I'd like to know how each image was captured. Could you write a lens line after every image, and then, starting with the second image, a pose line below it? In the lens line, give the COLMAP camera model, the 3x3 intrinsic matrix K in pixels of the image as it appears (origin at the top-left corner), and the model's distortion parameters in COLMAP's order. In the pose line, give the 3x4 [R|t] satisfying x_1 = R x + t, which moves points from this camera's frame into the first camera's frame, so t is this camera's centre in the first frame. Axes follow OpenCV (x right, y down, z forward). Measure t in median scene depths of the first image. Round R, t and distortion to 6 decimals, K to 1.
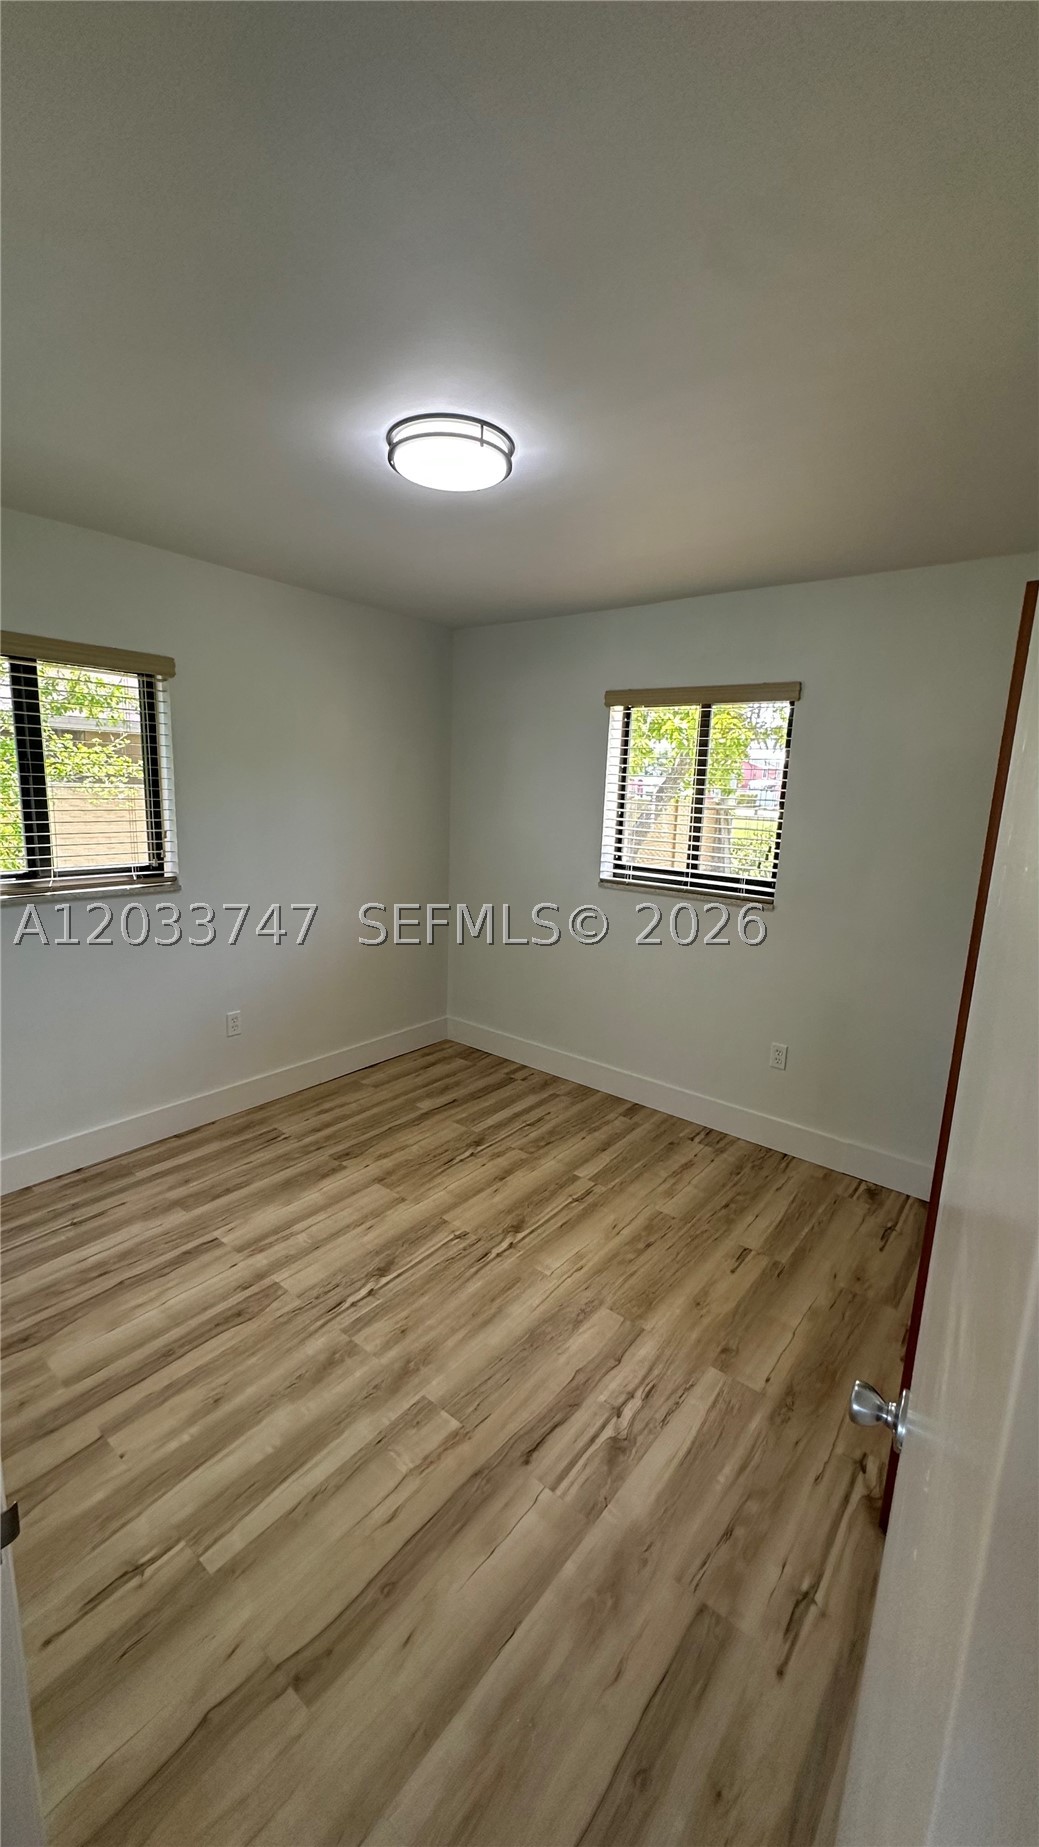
lens RADIAL K [[736.1, 0, 519.5], [0, 736.1, 923.5], [0, 0, 1]] dist [-0.001643, 0.000774]
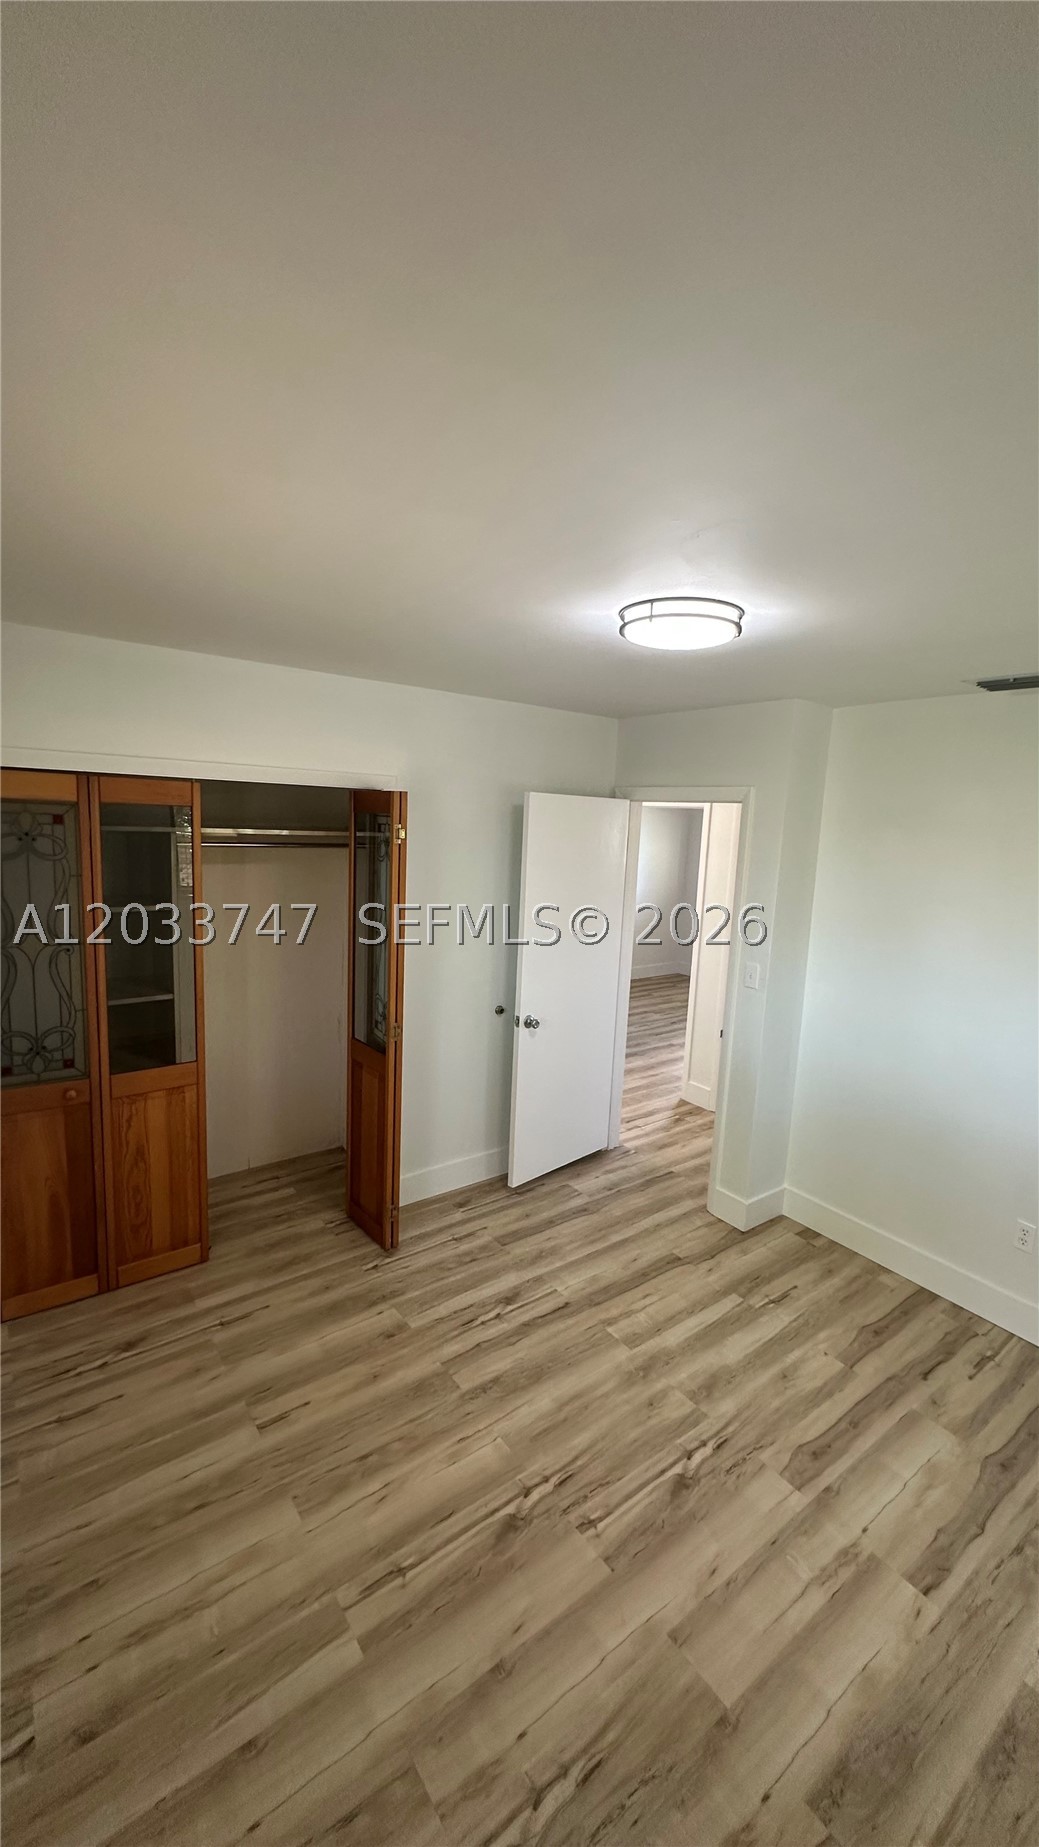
lens RADIAL K [[736.1, 0, 519.5], [0, 736.1, 923.5], [0, 0, 1]] dist [-0.001643, 0.000774]
pose [[-0.964730, -0.114875, 0.236853, -0.137021], [-0.031601, 0.943792, 0.329026, -0.463057], [-0.261337, 0.309937, -0.914135, 1.730343]]
